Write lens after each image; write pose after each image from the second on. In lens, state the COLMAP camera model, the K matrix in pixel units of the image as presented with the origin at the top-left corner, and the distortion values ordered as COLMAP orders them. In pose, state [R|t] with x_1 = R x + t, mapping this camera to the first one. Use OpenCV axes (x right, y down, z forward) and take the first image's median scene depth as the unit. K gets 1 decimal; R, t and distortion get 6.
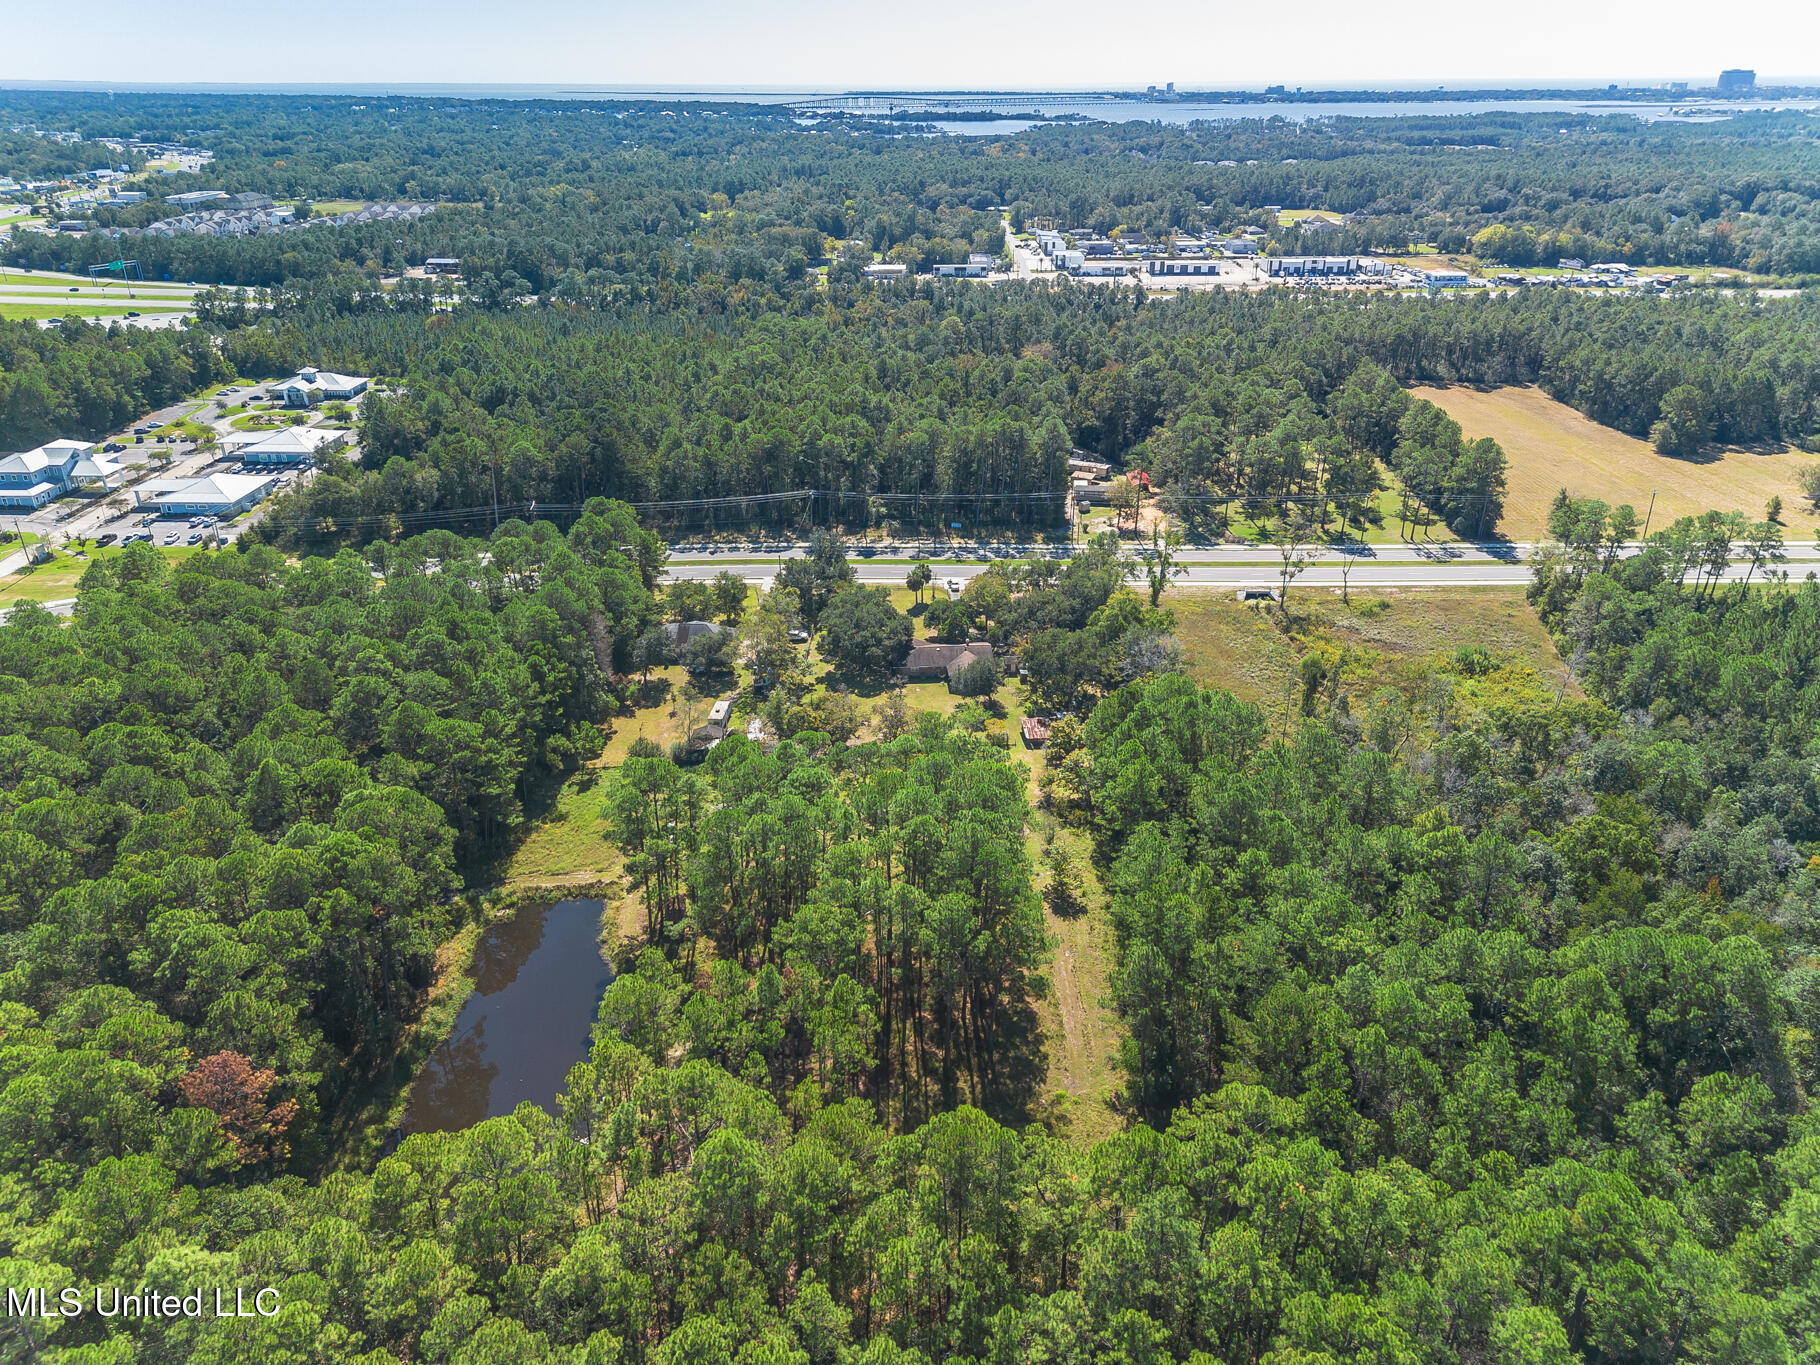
lens RADIAL K [[1280.1, 0, 910.0], [0, 1280.1, 682.5], [0, 0, 1]] dist [0.073056, -0.071050]
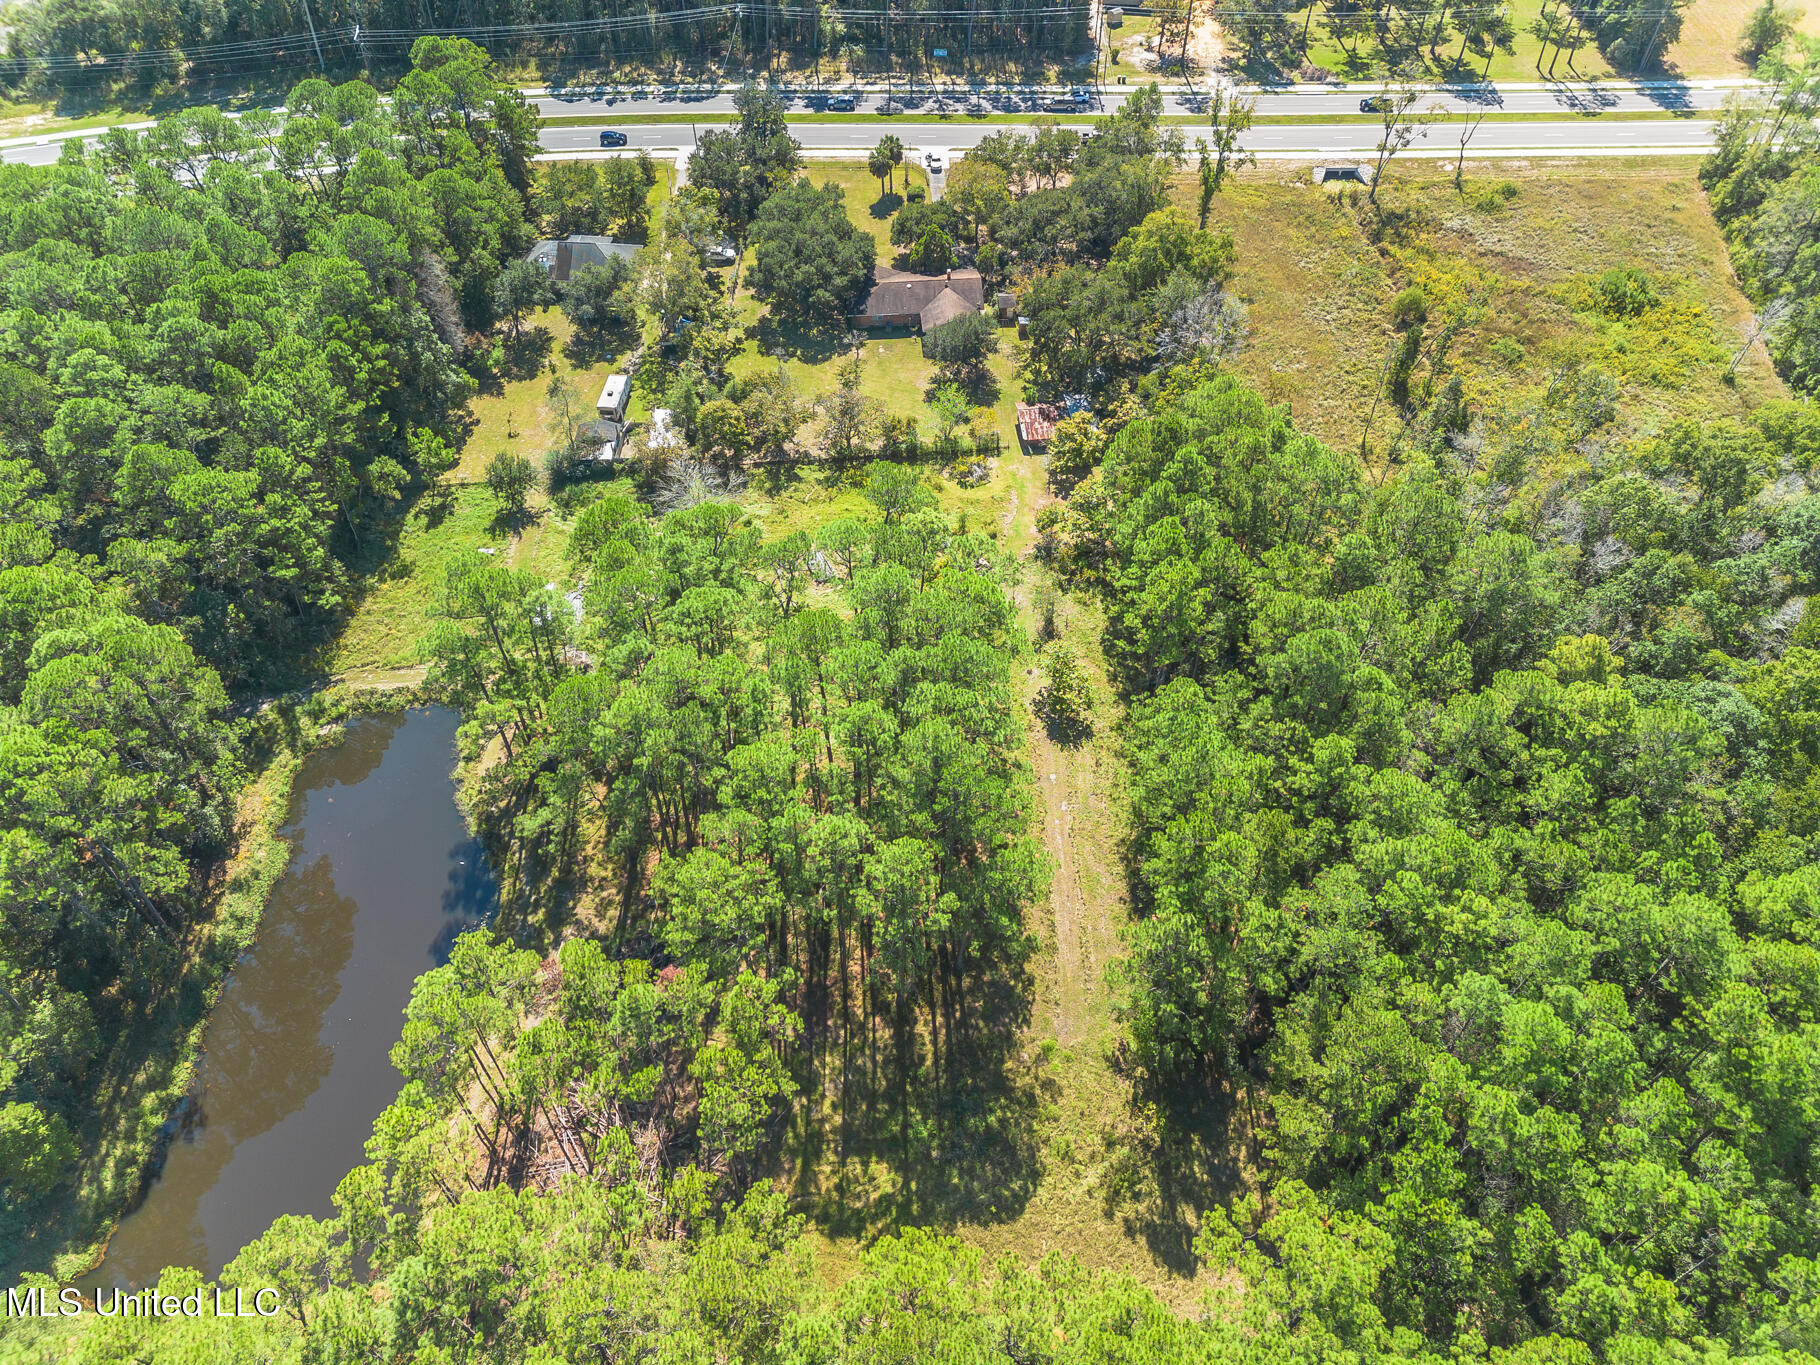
lens RADIAL K [[1280.1, 0, 910.0], [0, 1280.1, 682.5], [0, 0, 1]] dist [0.073056, -0.071050]
pose [[0.999979, -0.006433, 0.001065, 0.015013], [0.005511, 0.921068, 0.389363, -0.076641], [-0.003486, -0.389348, 0.921084, 0.162620]]
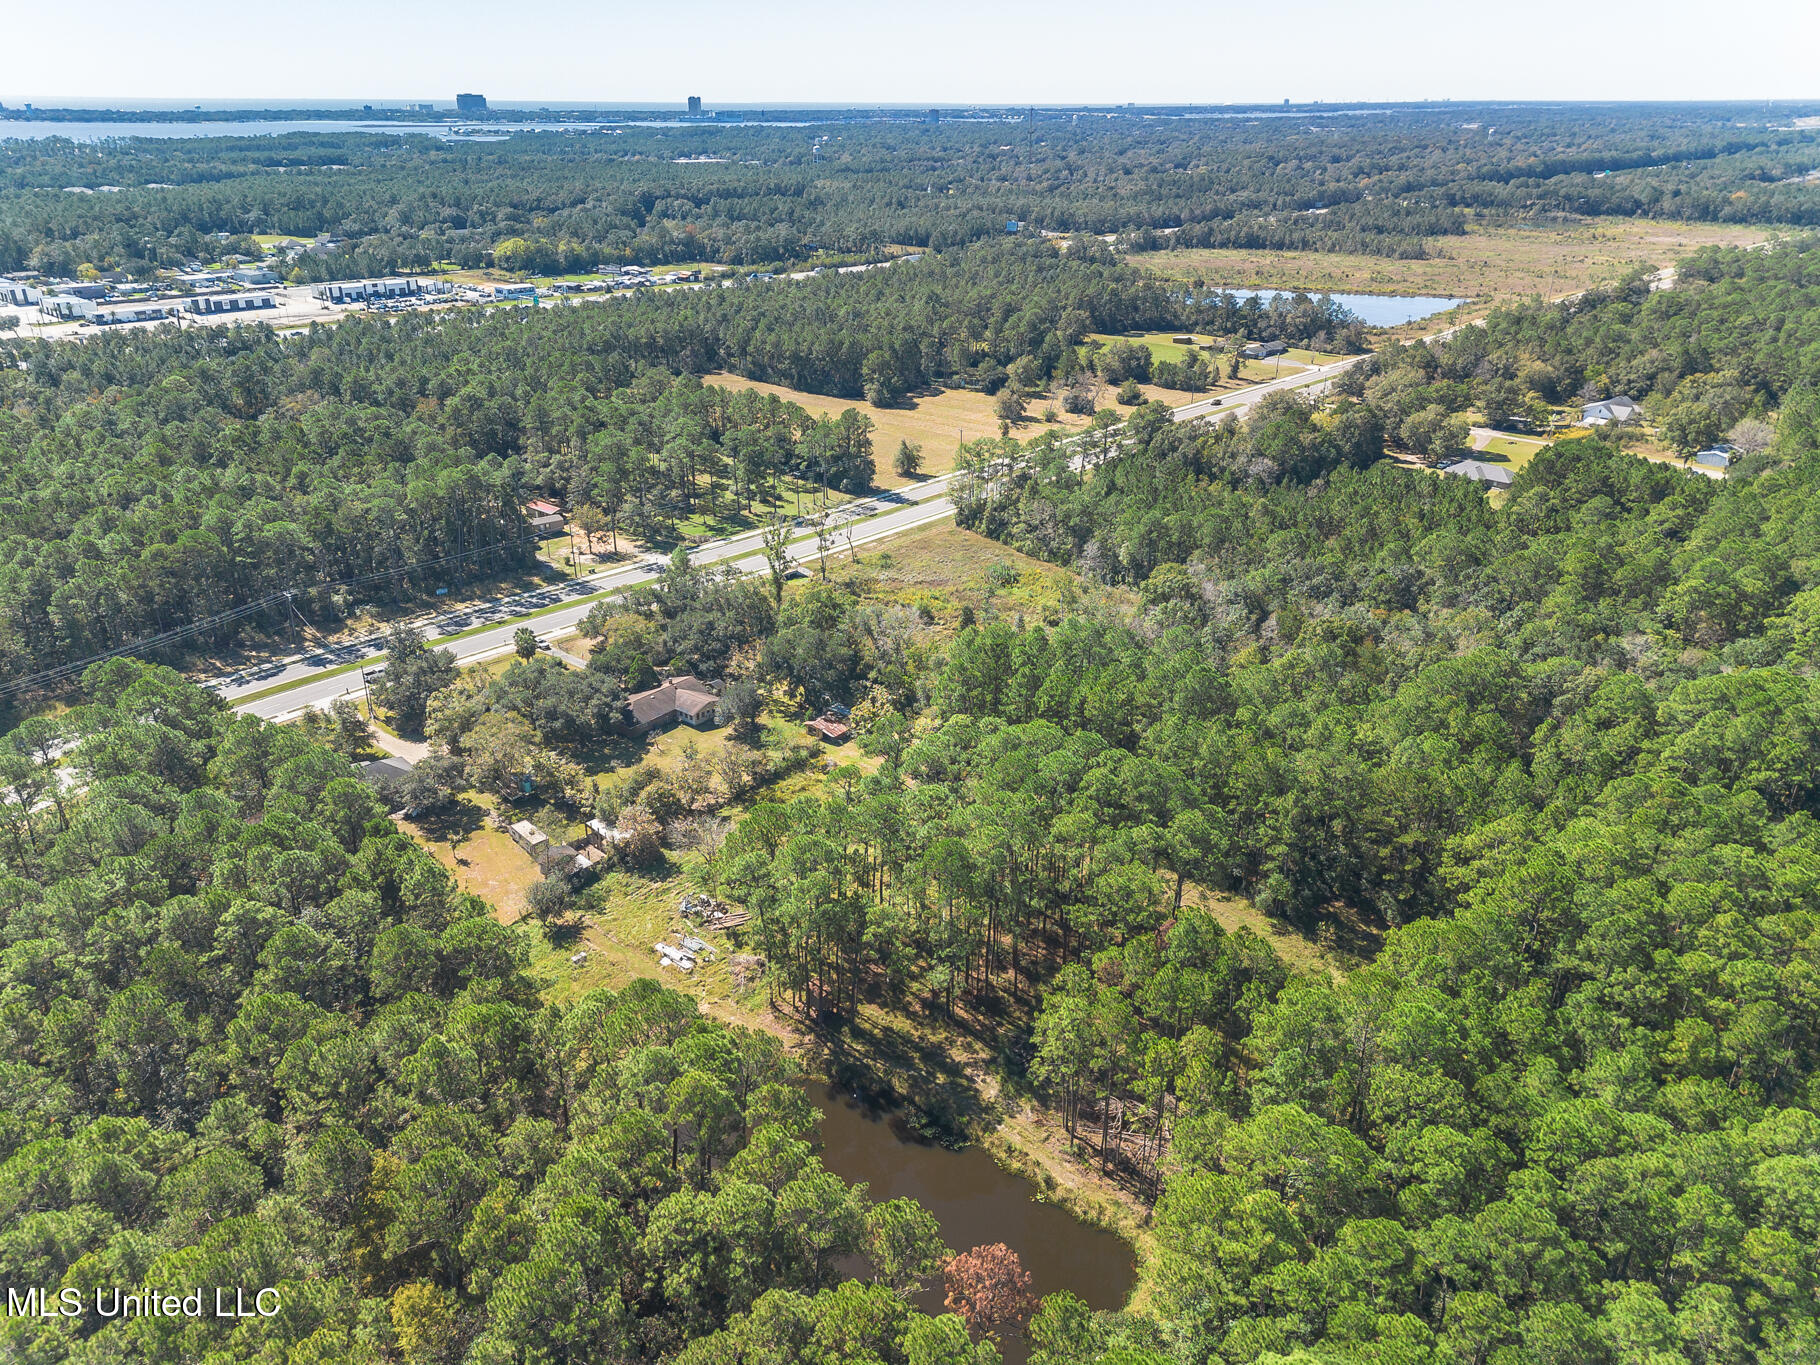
lens RADIAL K [[1295.7, 0, 910.0], [0, 1295.7, 682.5], [0, 0, 1]] dist [0.075397, -0.071491]
pose [[0.672857, -0.297094, 0.677494, -0.360183], [0.308911, 0.944985, 0.107597, -0.058549], [-0.672188, 0.136888, 0.727615, 0.128629]]
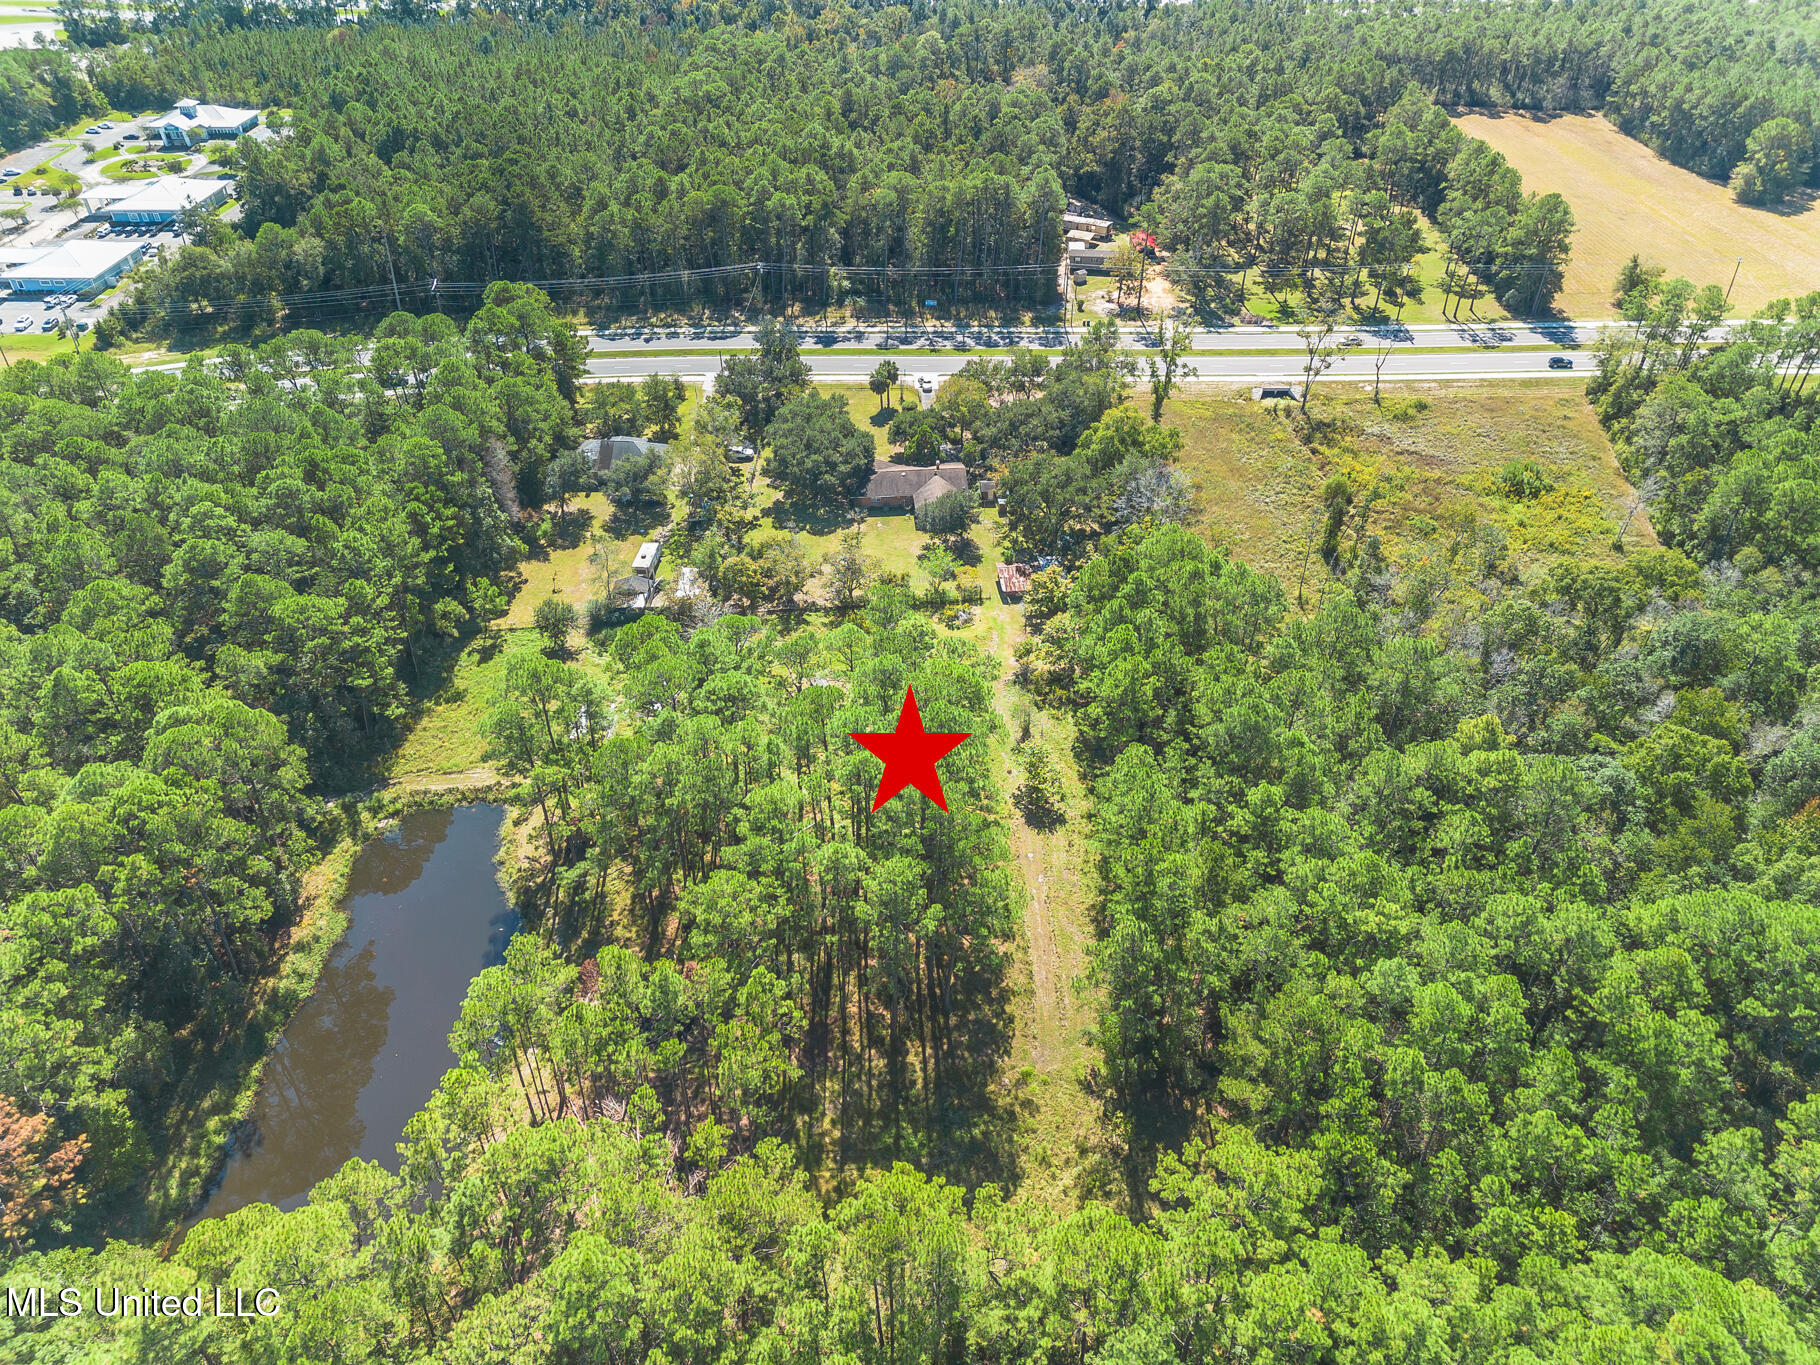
lens RADIAL K [[1280.1, 0, 910.0], [0, 1280.1, 682.5], [0, 0, 1]] dist [0.073056, -0.071050]
pose [[0.999966, -0.007335, 0.003672, 0.016415], [0.006452, 0.979763, 0.200058, -0.044275], [-0.005065, -0.200027, 0.979777, 0.093703]]
